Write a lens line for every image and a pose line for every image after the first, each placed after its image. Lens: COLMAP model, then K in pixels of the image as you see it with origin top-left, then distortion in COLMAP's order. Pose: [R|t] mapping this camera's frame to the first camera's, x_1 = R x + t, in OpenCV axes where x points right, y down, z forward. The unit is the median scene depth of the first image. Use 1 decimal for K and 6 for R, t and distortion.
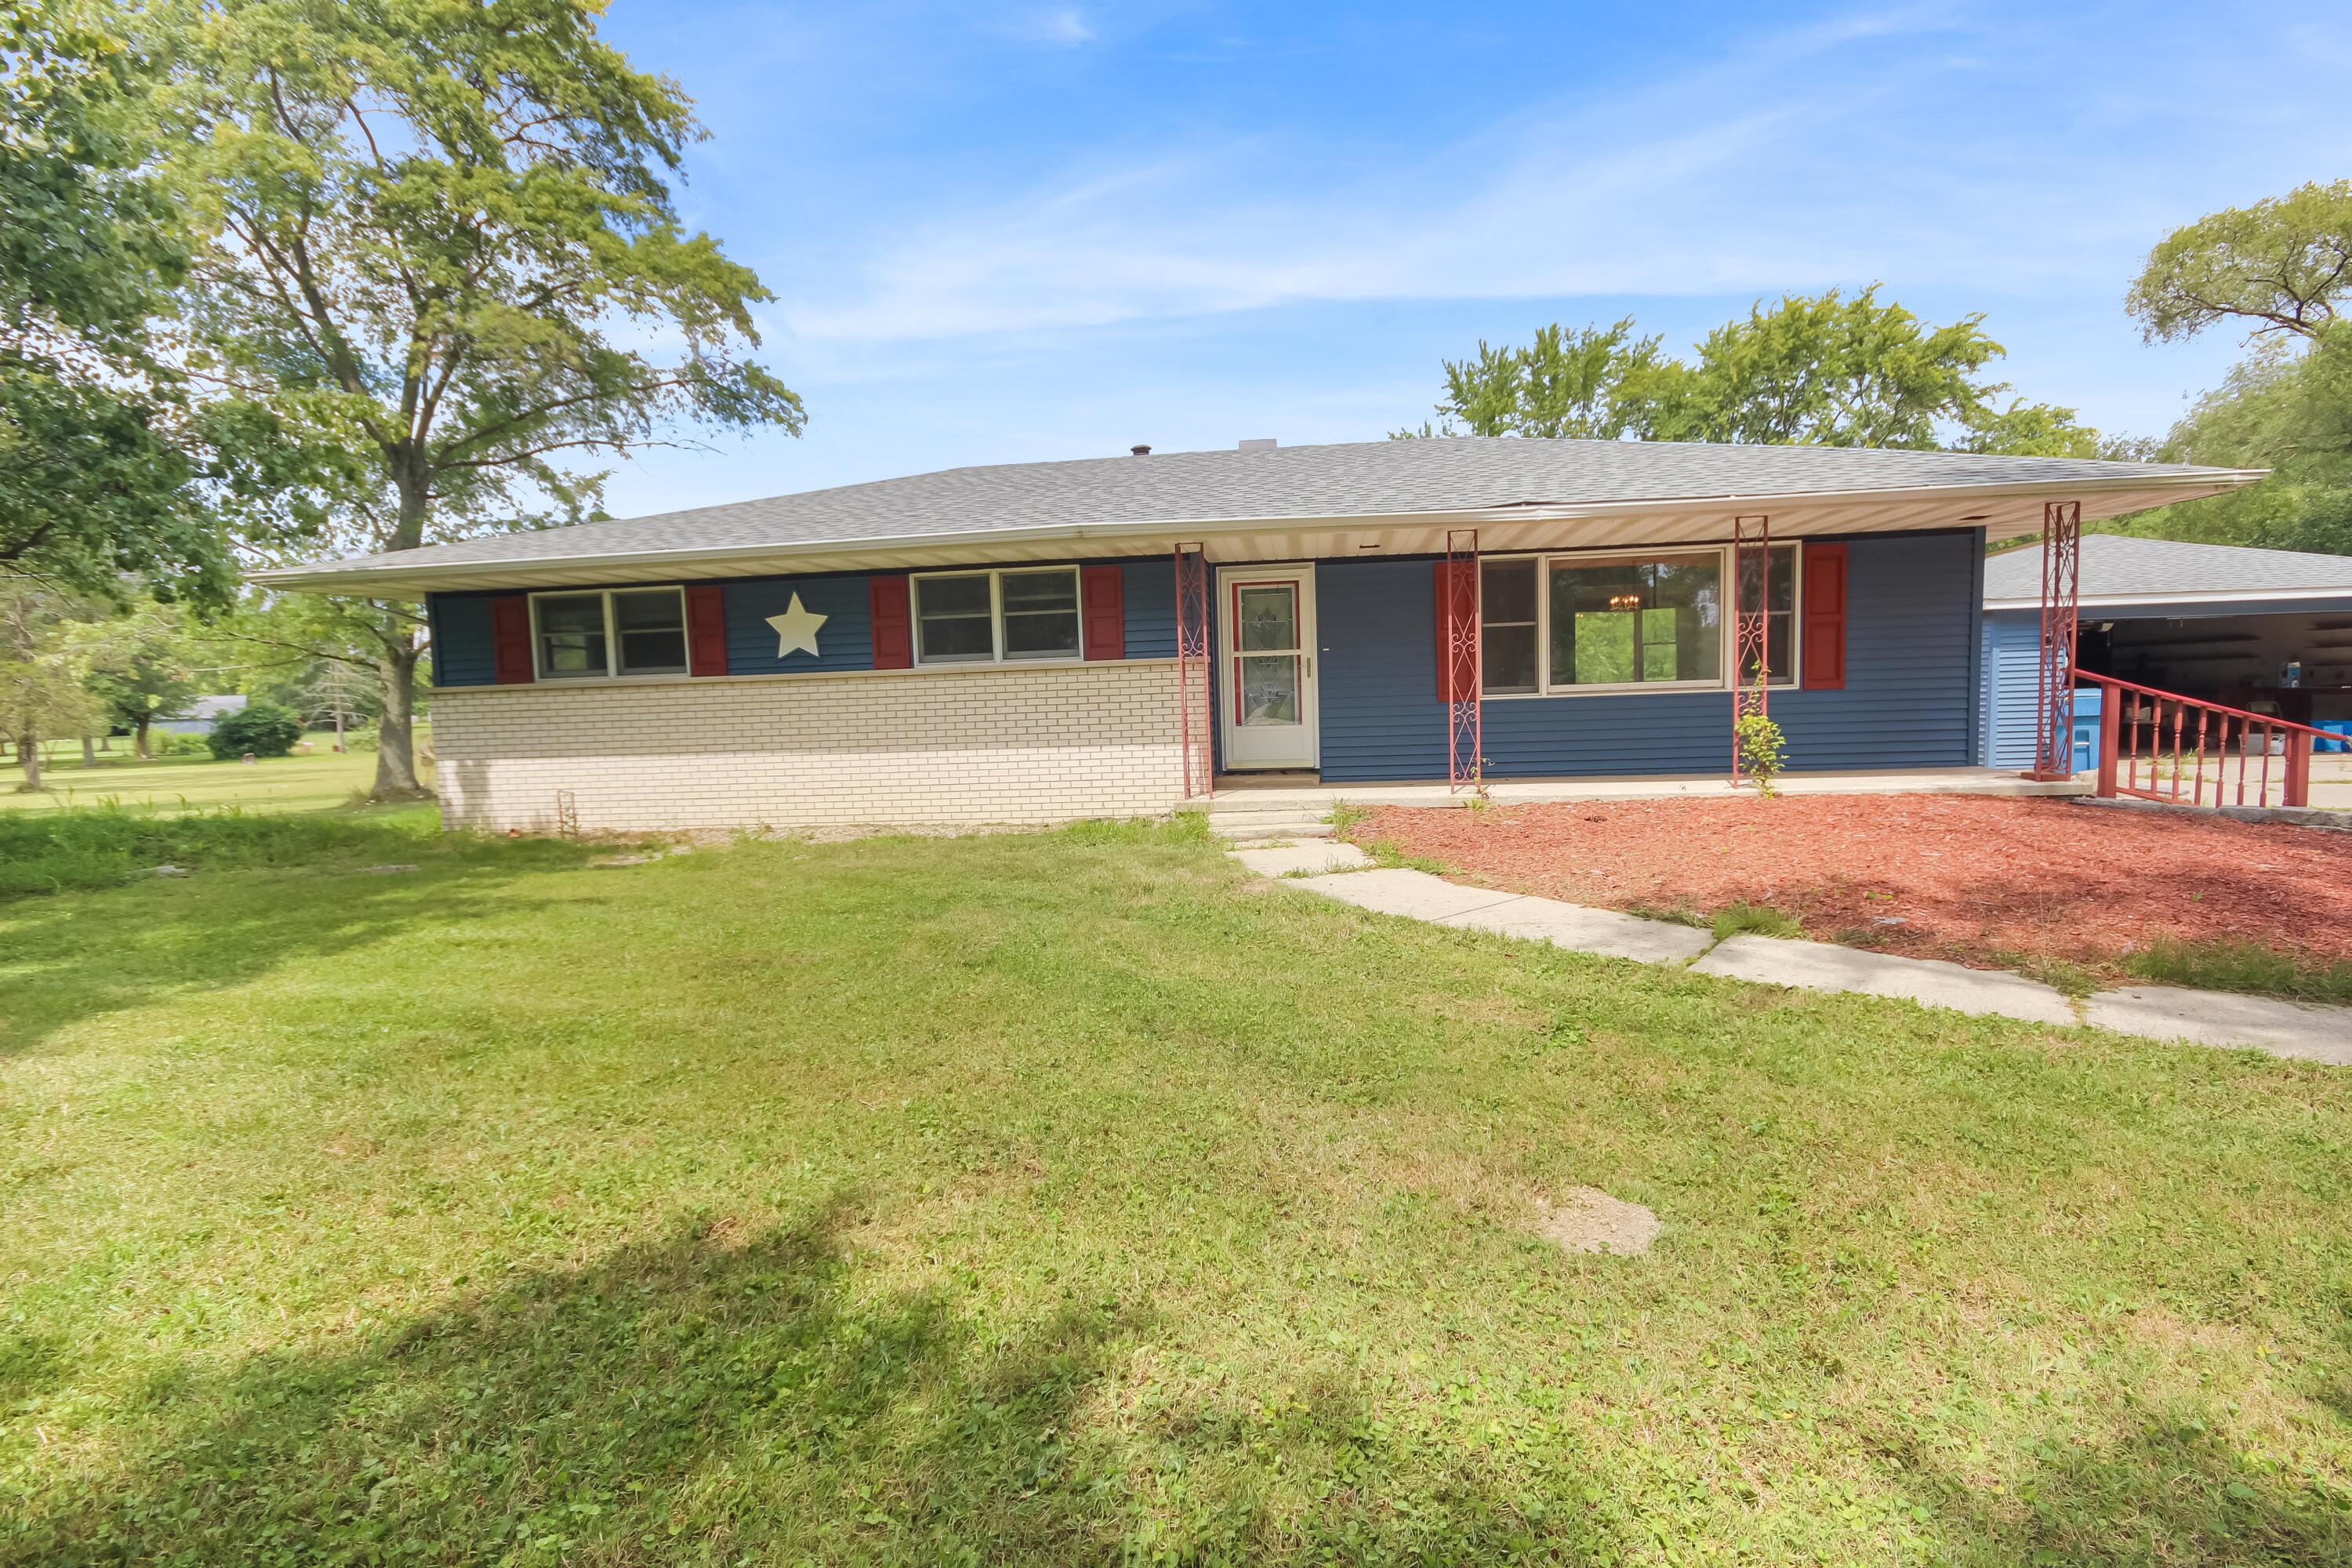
lens RADIAL K [[1080.7, 0, 1190.0], [0, 1080.7, 788.0], [0, 0, 1]] dist [0.001484, -0.000133]
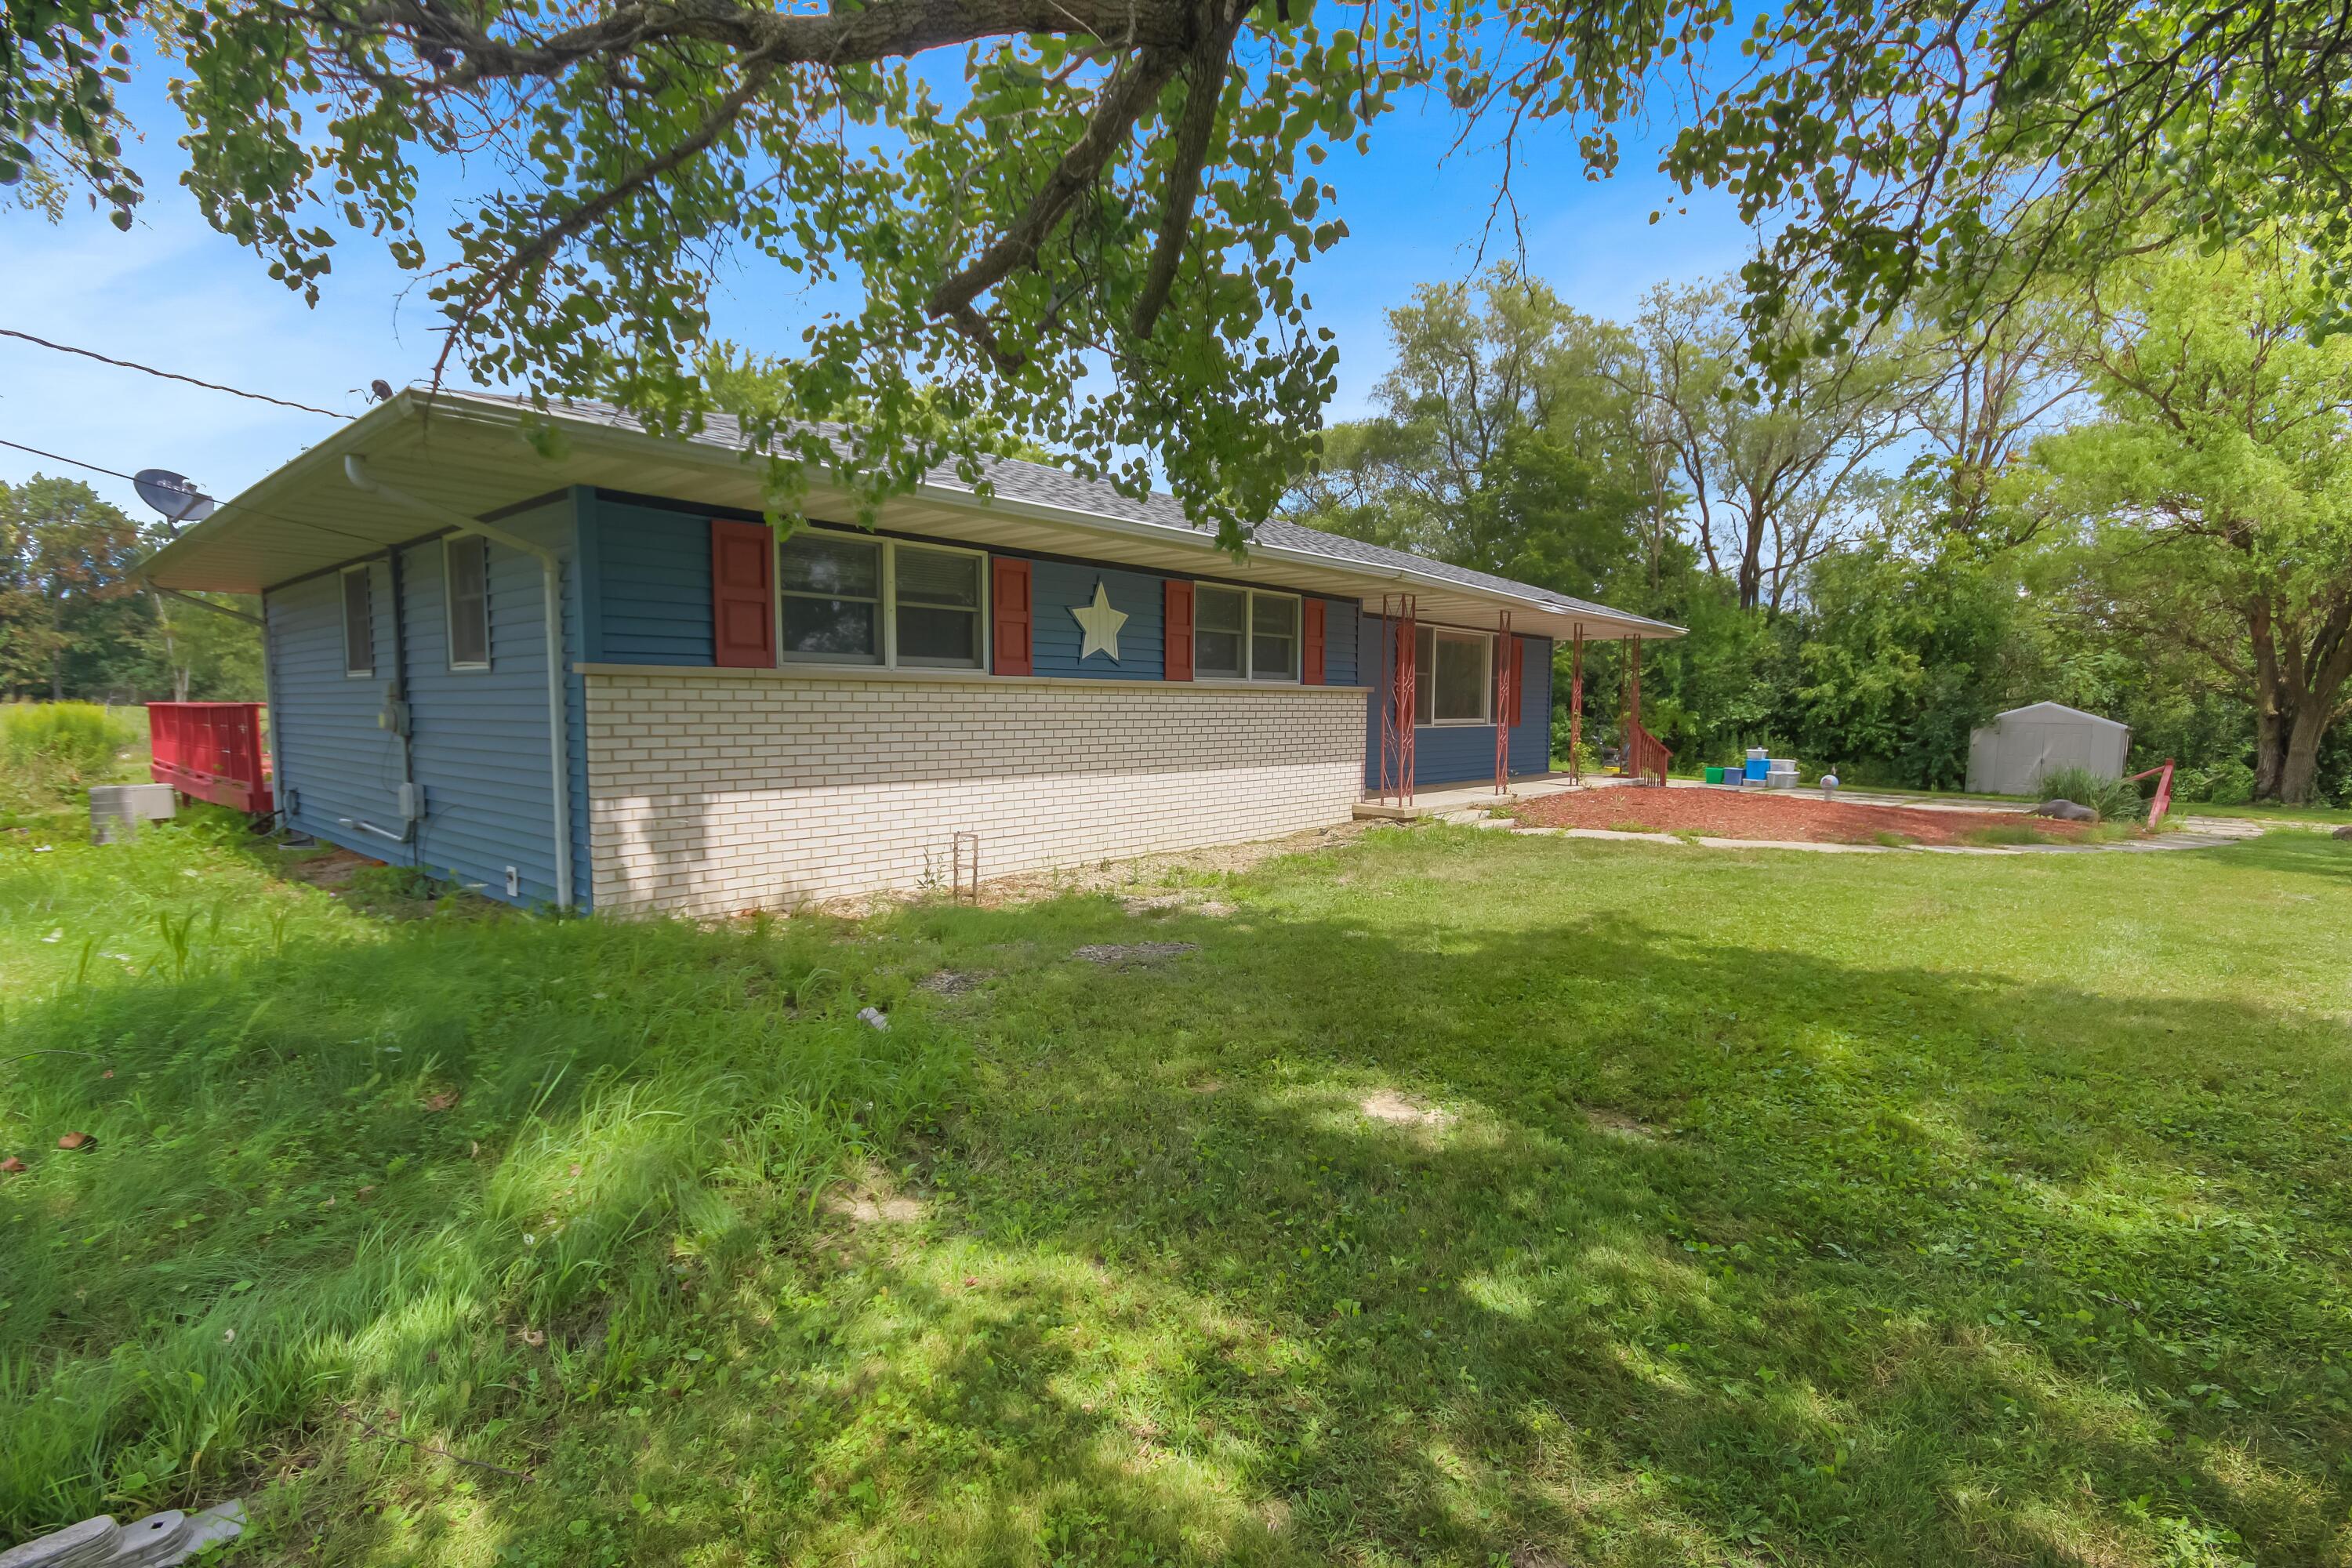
lens RADIAL K [[1080.7, 0, 1190.0], [0, 1080.7, 788.0], [0, 0, 1]] dist [0.001484, -0.000133]
pose [[0.566685, -0.023182, 0.823608, -1.013966], [0.049797, 0.998740, -0.006152, -0.013552], [-0.822428, 0.044500, 0.567126, 0.473946]]
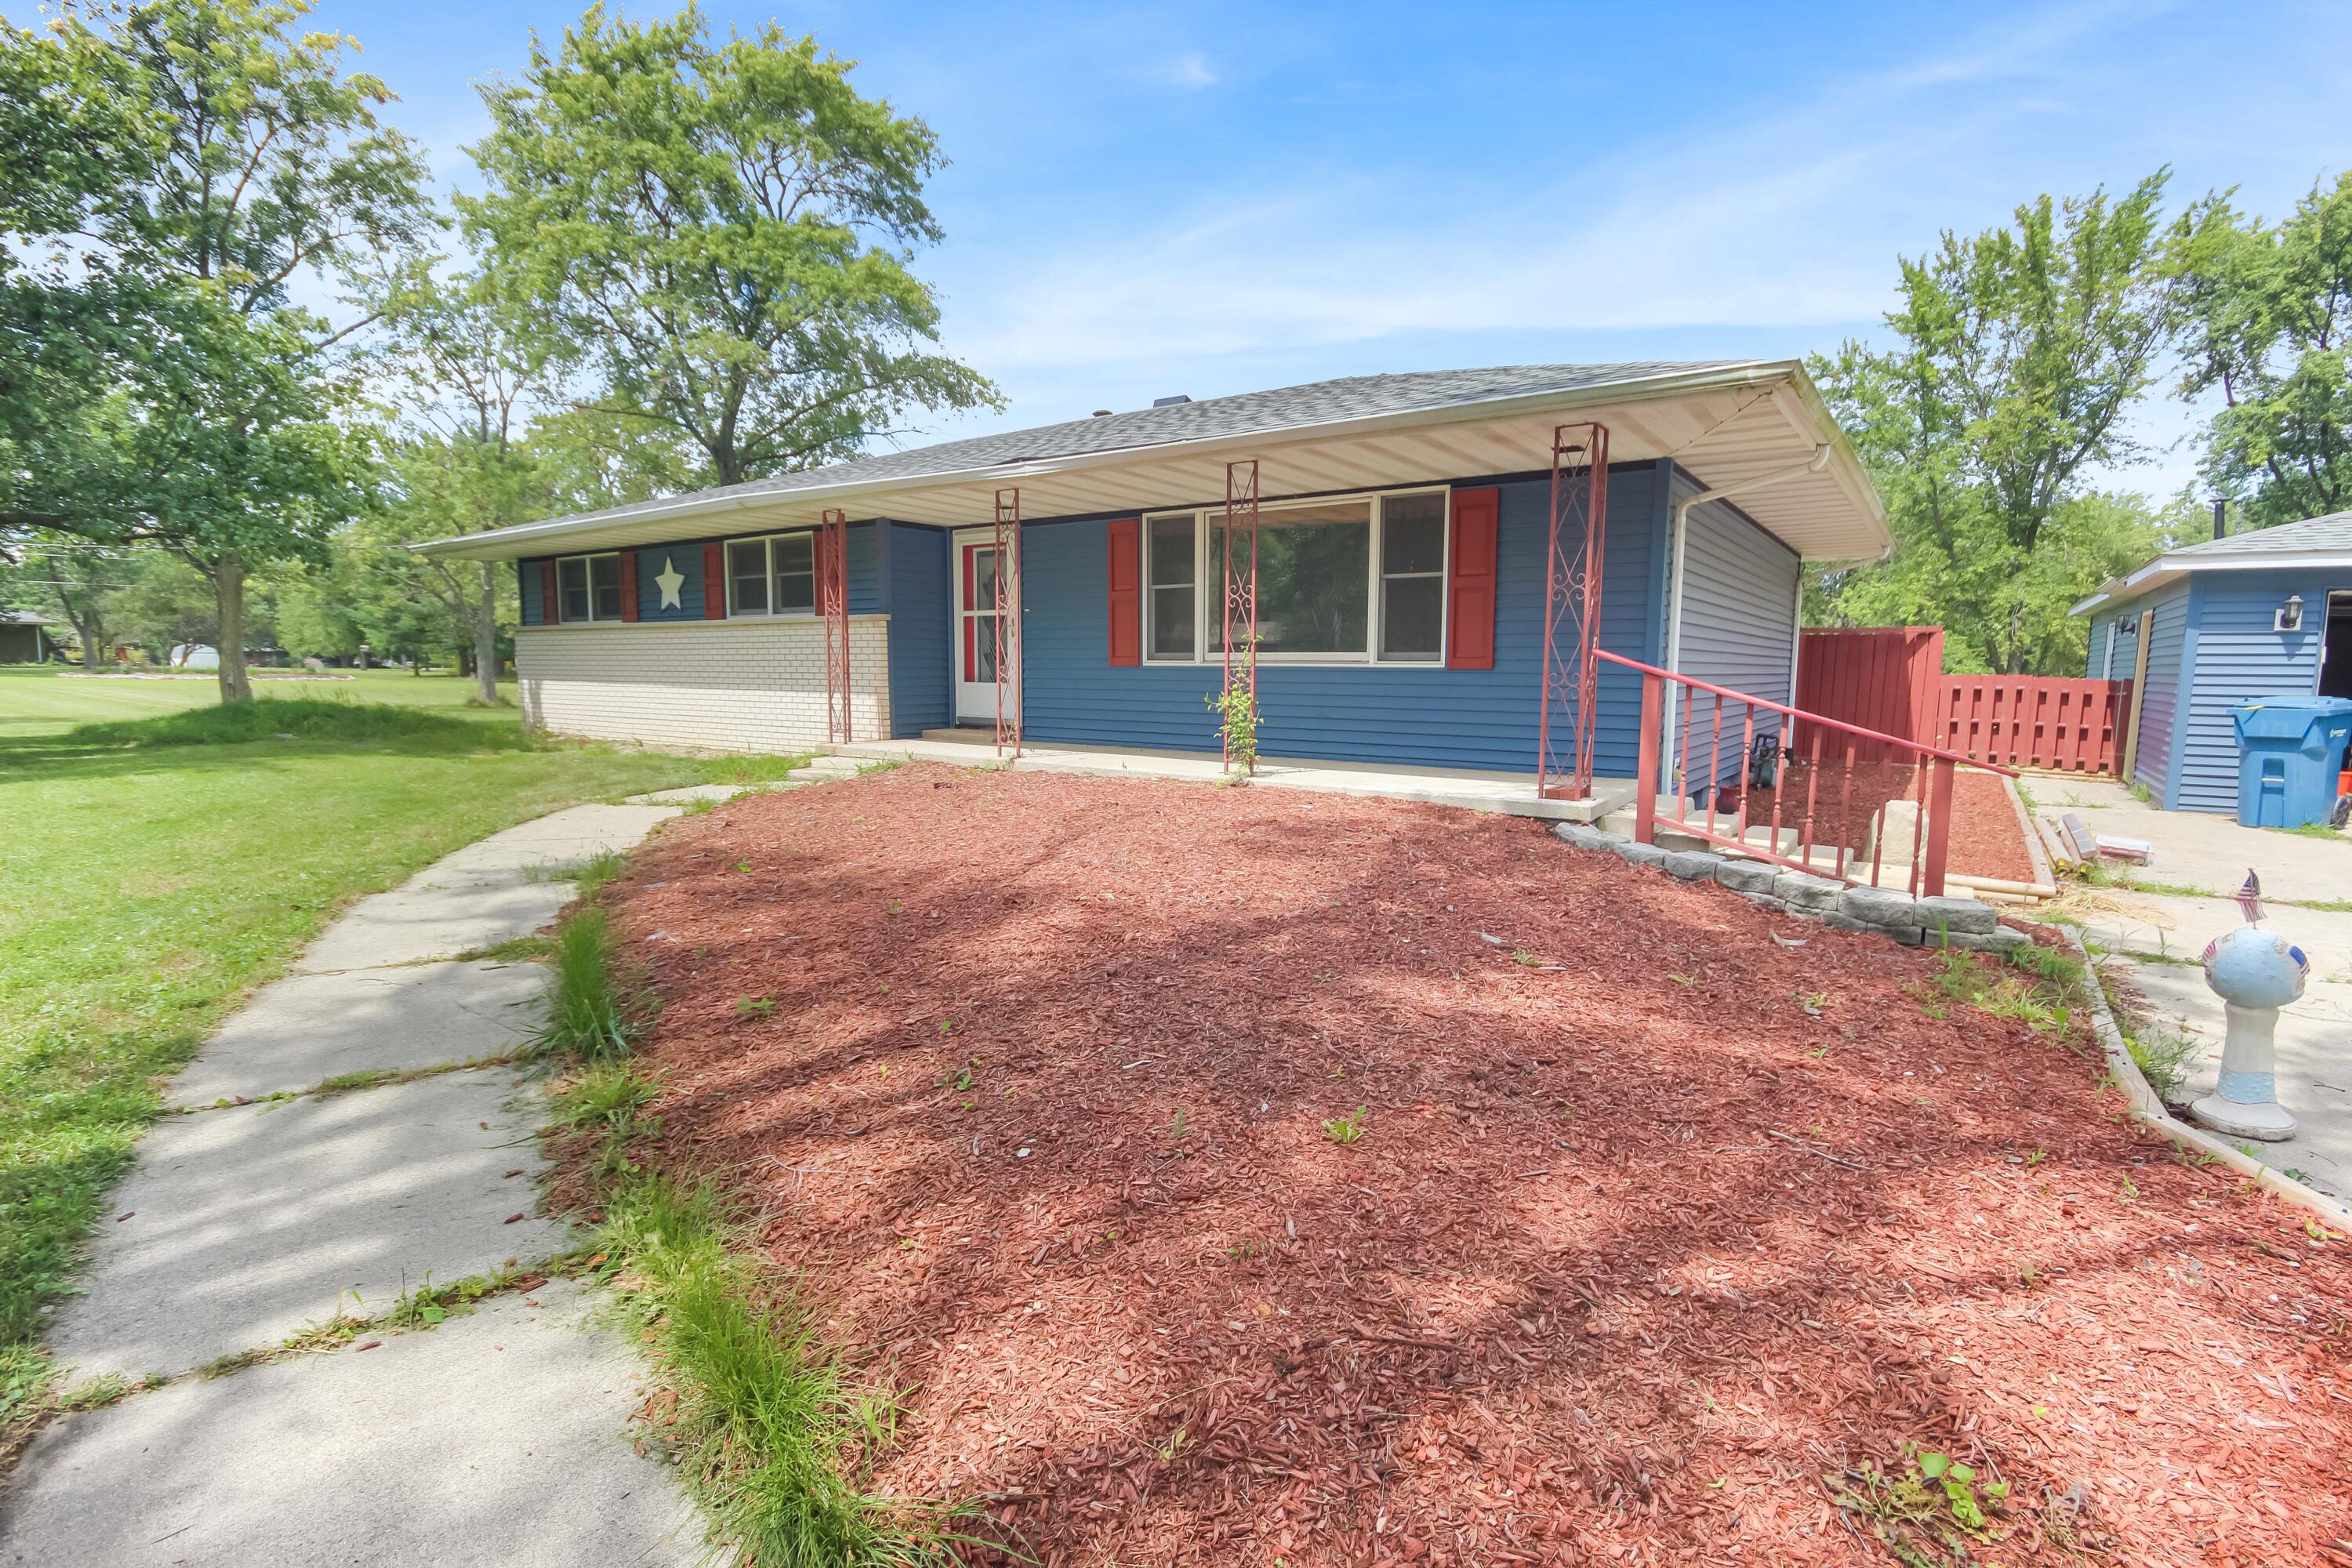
lens RADIAL K [[1080.7, 0, 1190.0], [0, 1080.7, 788.0], [0, 0, 1]] dist [0.001484, -0.000133]
pose [[0.881301, 0.092732, -0.463367, 0.761691], [-0.078202, 0.995657, 0.050521, -0.025337], [0.466039, -0.008287, 0.884725, 0.174678]]
